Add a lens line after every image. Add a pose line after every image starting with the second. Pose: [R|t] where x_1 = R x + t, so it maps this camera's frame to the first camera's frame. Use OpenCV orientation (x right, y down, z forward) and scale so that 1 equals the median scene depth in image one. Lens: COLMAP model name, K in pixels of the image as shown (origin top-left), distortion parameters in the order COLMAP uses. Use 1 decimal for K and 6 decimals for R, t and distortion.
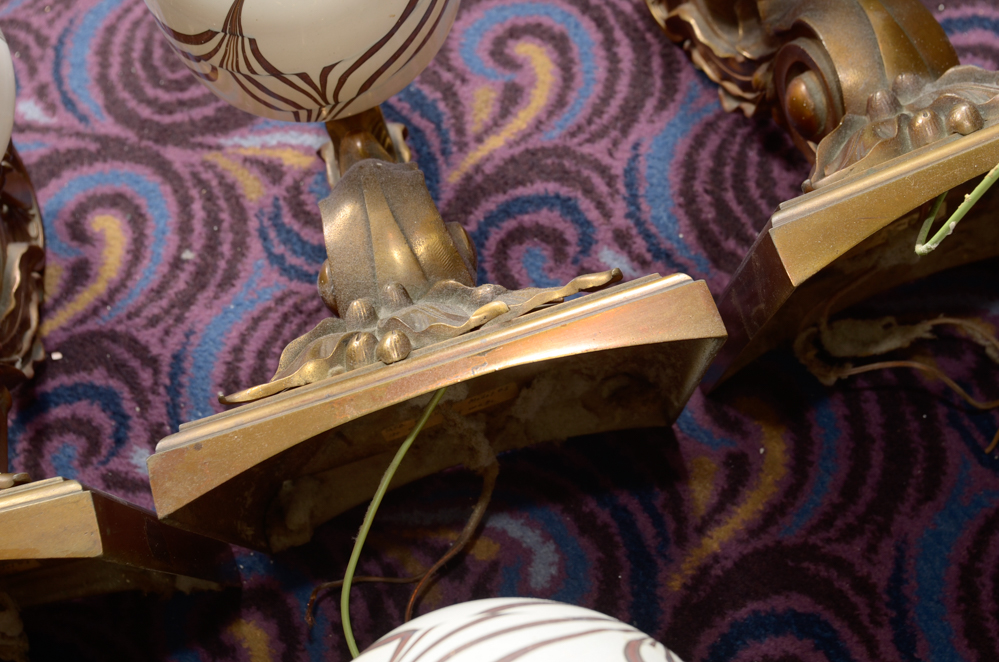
lens RADIAL K [[1388.8, 0, 501.9], [0, 1388.8, 334.8], [0, 0, 1]] dist [-0.002448, 0.000000]
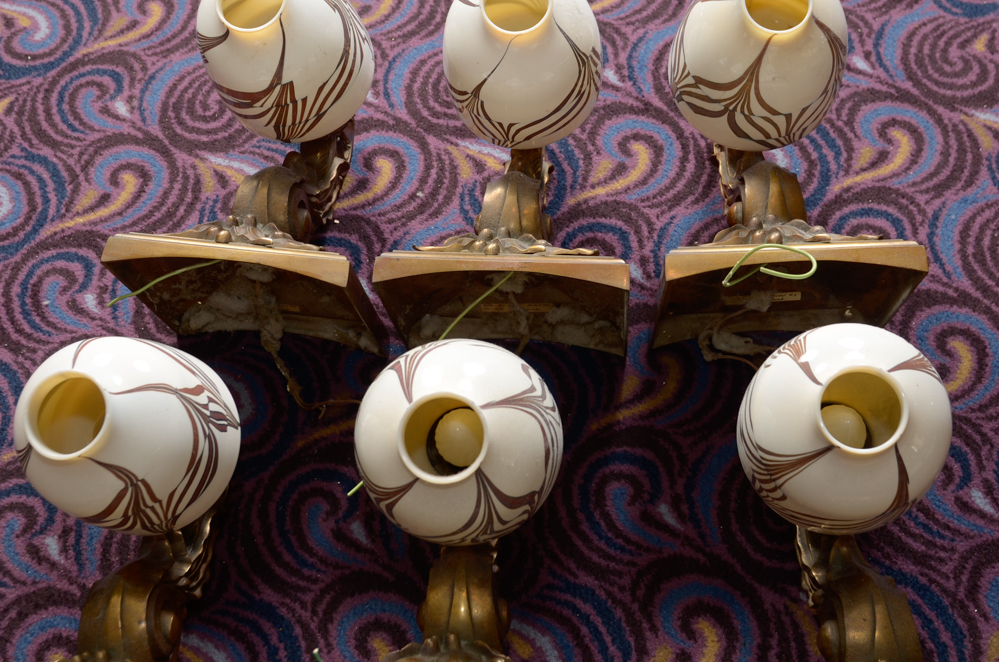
lens RADIAL K [[1388.8, 0, 498.0], [0, 1388.8, 328.8], [0, 0, 1]] dist [-0.002448, 0.000000]
pose [[0.931431, 0.335068, -0.142004, 0.188302], [-0.340981, 0.939881, -0.018846, 0.108312], [0.127152, 0.065975, 0.989687, -0.783824]]
